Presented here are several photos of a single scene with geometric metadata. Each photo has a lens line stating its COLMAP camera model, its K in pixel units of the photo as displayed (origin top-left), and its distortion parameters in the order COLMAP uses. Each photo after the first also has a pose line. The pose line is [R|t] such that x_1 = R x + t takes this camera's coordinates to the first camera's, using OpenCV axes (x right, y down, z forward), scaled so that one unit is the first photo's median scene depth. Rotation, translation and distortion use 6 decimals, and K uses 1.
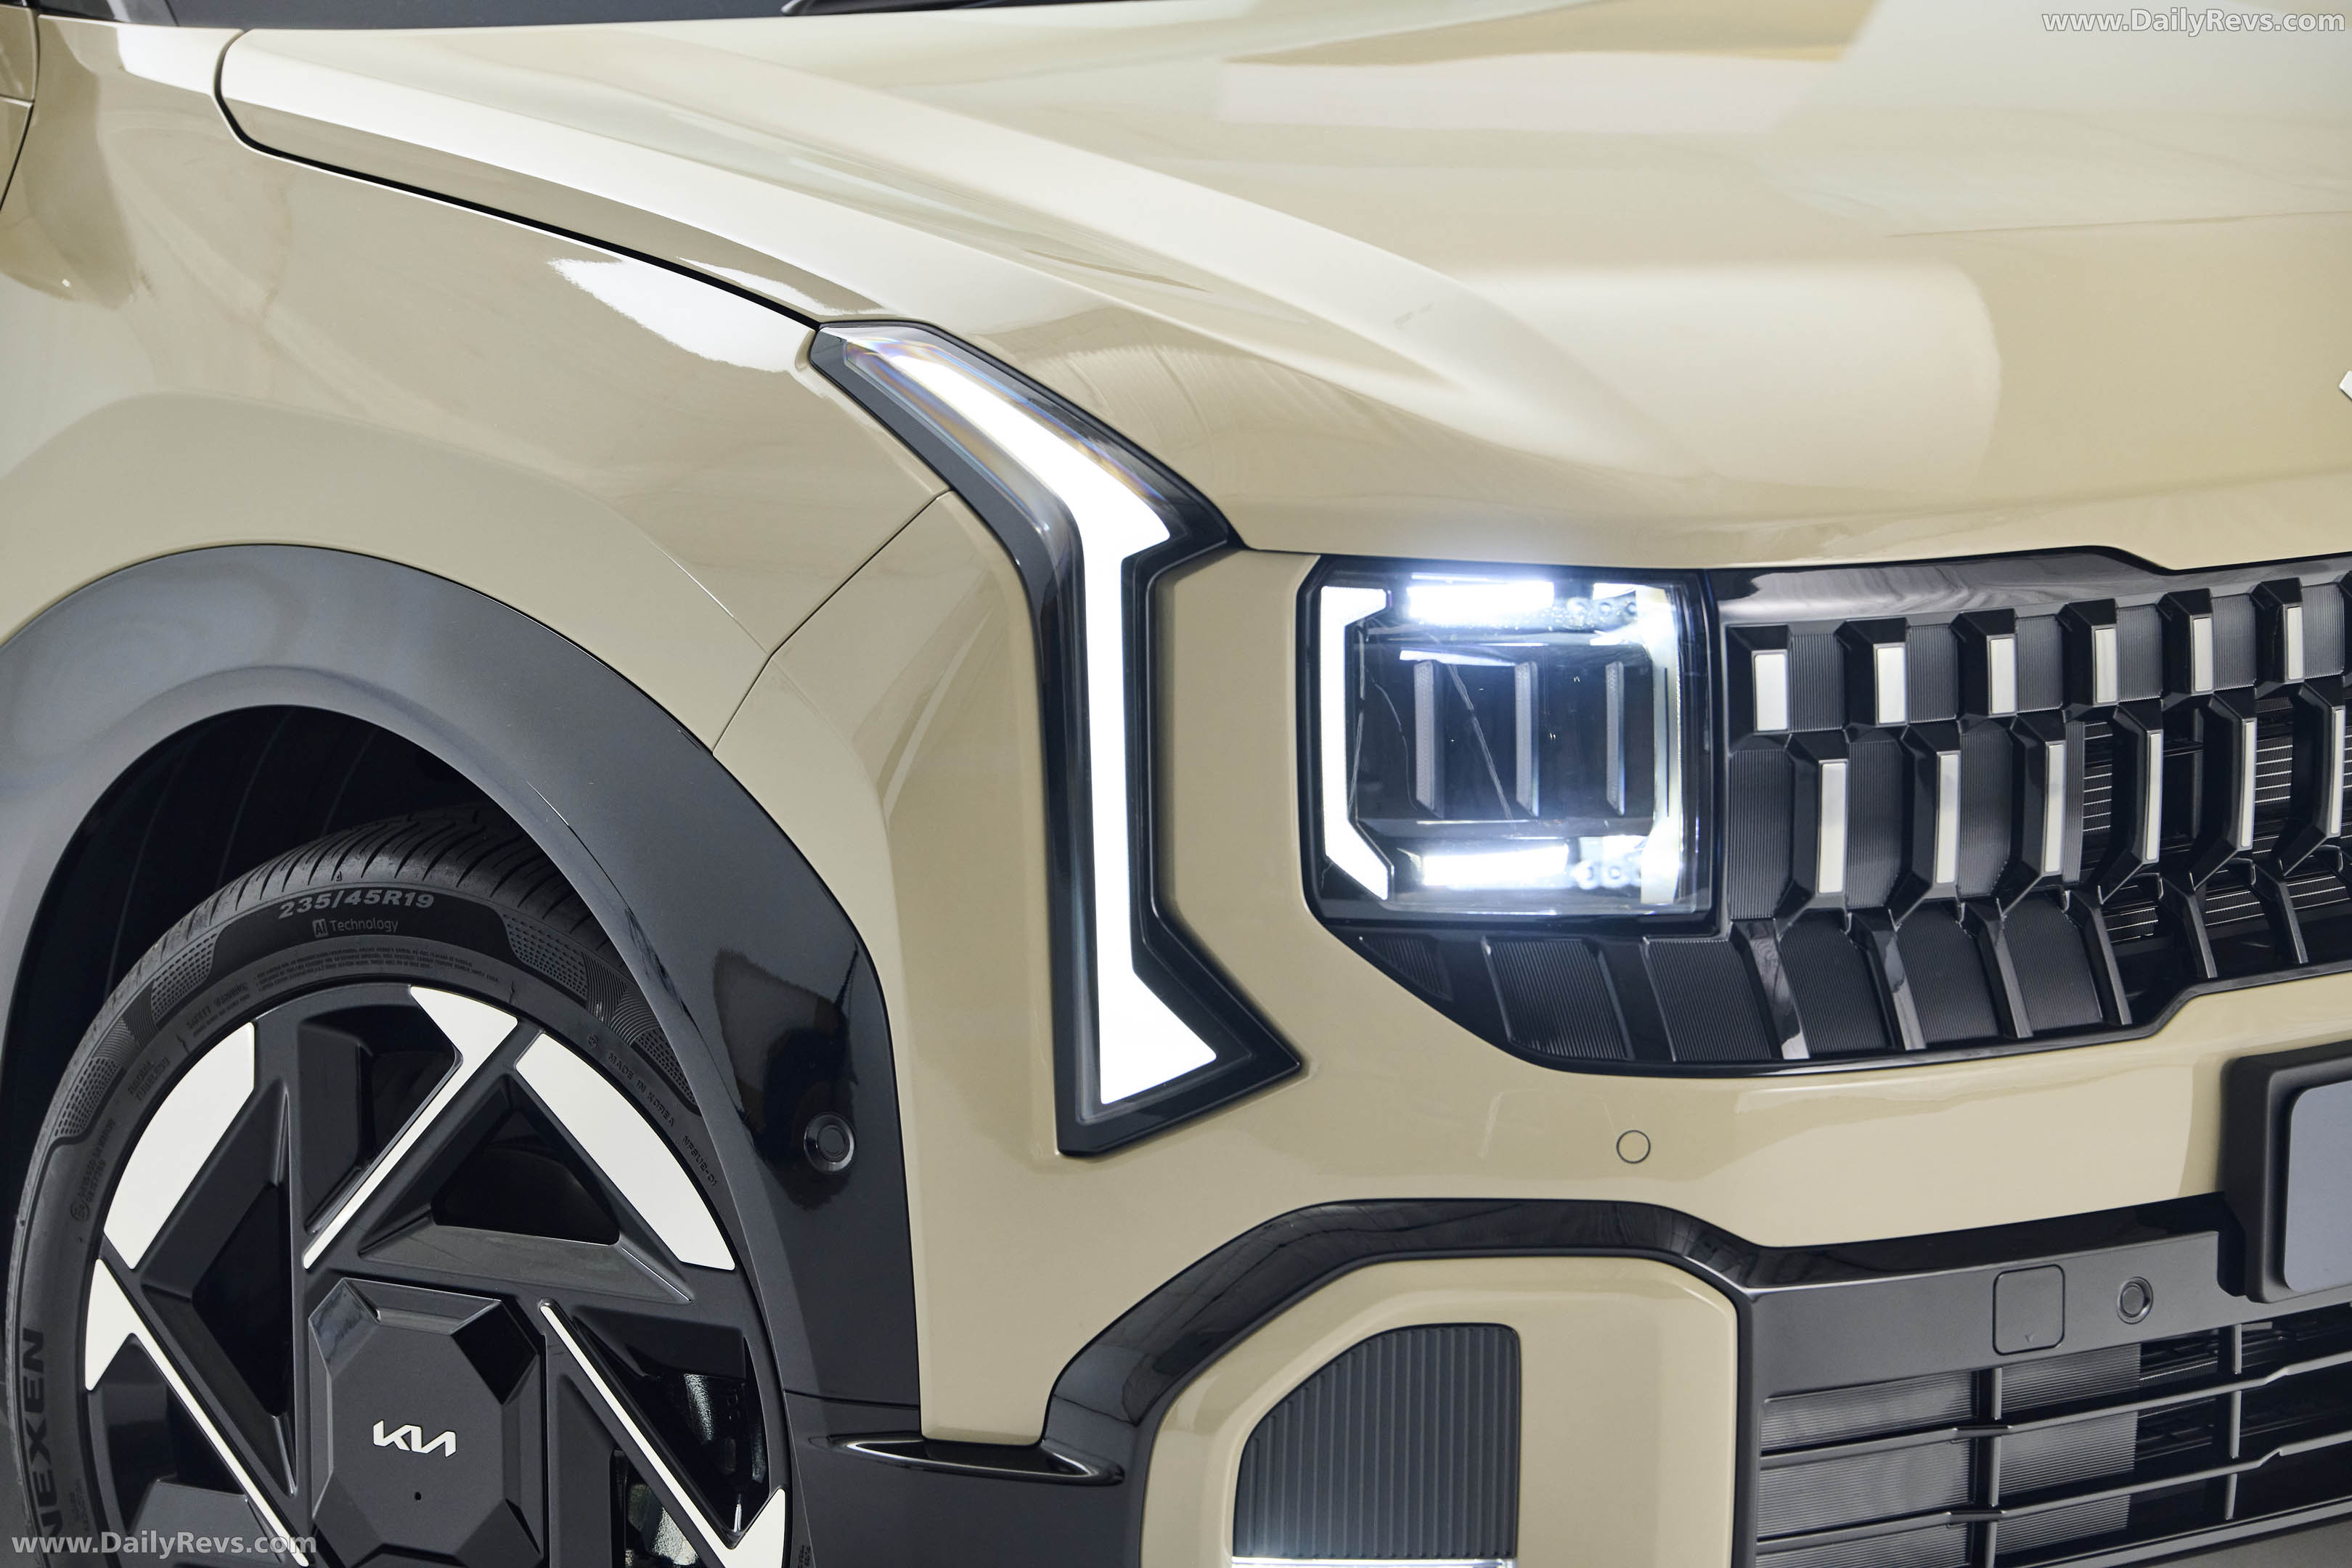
lens RADIAL K [[6800.1, 0, 1227.5], [0, 6800.1, 741.2], [0, 0, 1]] dist [0.511547, 0.000000]
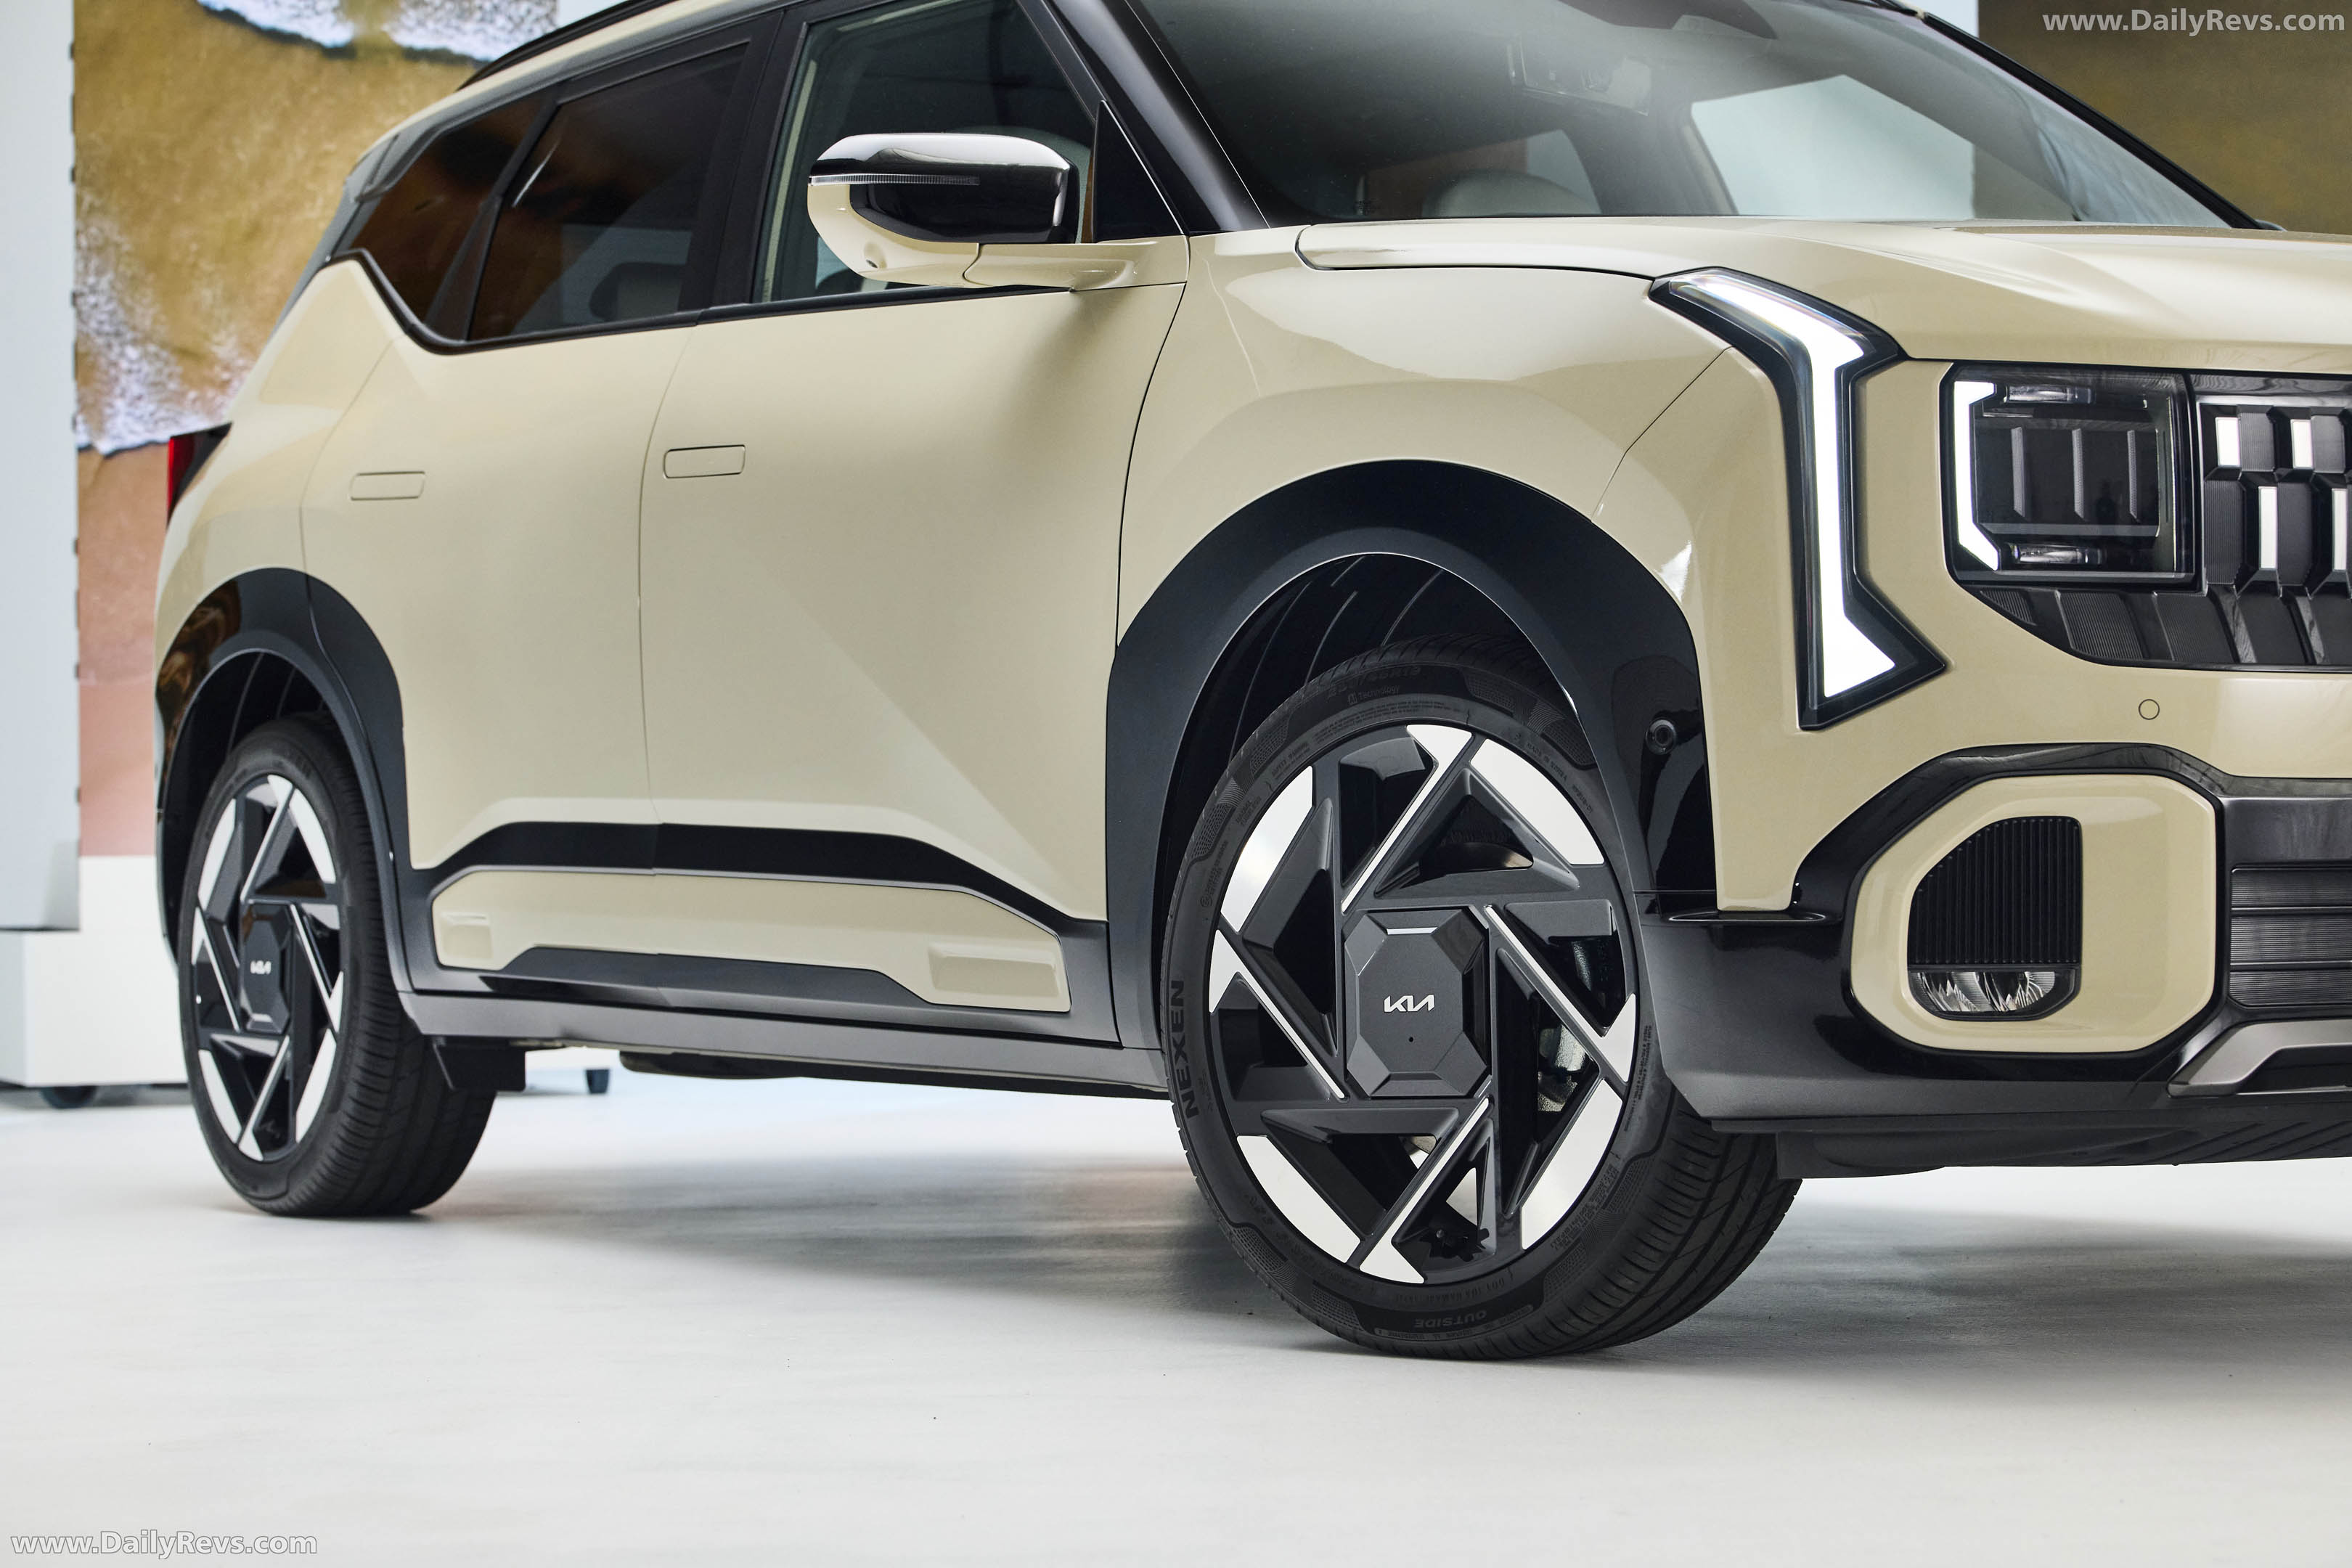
lens RADIAL K [[5767.5, 0, 1175.5], [0, 5767.5, 784.2], [0, 0, 1]] dist [-0.059342, 0.000000]
pose [[0.989522, -0.011093, -0.143954, 0.025968], [-0.015680, 0.982890, -0.183523, 0.325254], [0.143527, 0.183857, 0.972418, -0.370155]]
